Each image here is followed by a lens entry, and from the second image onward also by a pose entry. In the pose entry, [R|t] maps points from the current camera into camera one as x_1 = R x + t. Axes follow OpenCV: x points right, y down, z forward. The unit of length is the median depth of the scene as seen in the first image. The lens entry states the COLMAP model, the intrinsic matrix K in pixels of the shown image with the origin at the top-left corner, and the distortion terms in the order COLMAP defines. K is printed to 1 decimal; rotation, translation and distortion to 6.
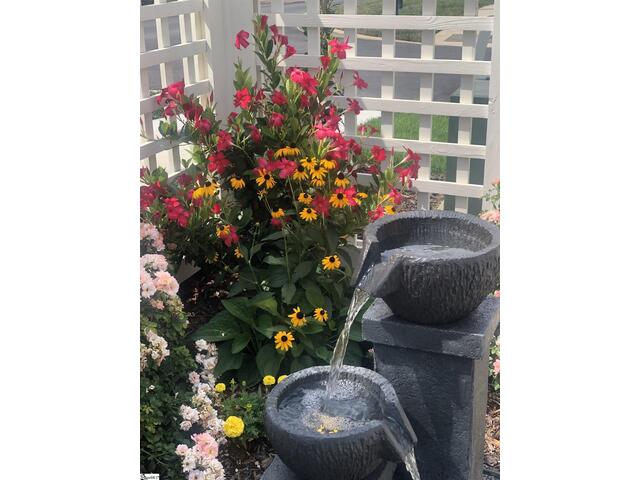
lens RADIAL K [[790.3, 0, 320.0], [0, 790.3, 240.0], [0, 0, 1]] dist [0.015199, 0.018480]
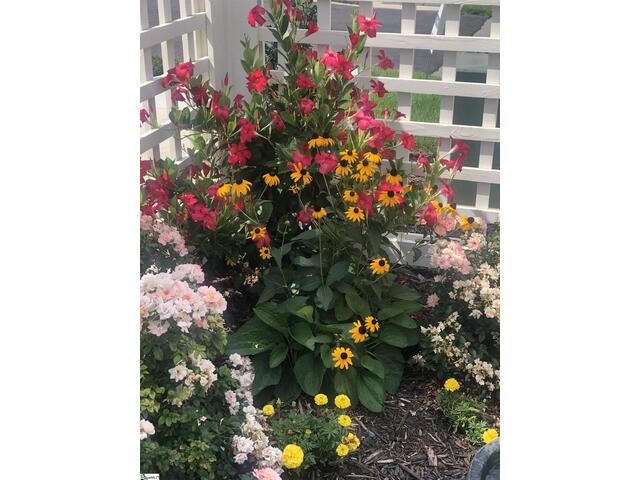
lens RADIAL K [[790.3, 0, 320.0], [0, 790.3, 240.0], [0, 0, 1]] dist [0.015199, 0.018480]
pose [[0.994593, -0.024565, 0.100900, -0.136036], [0.019683, 0.998600, 0.049092, -0.044449], [-0.101965, -0.046841, 0.993685, 0.094466]]
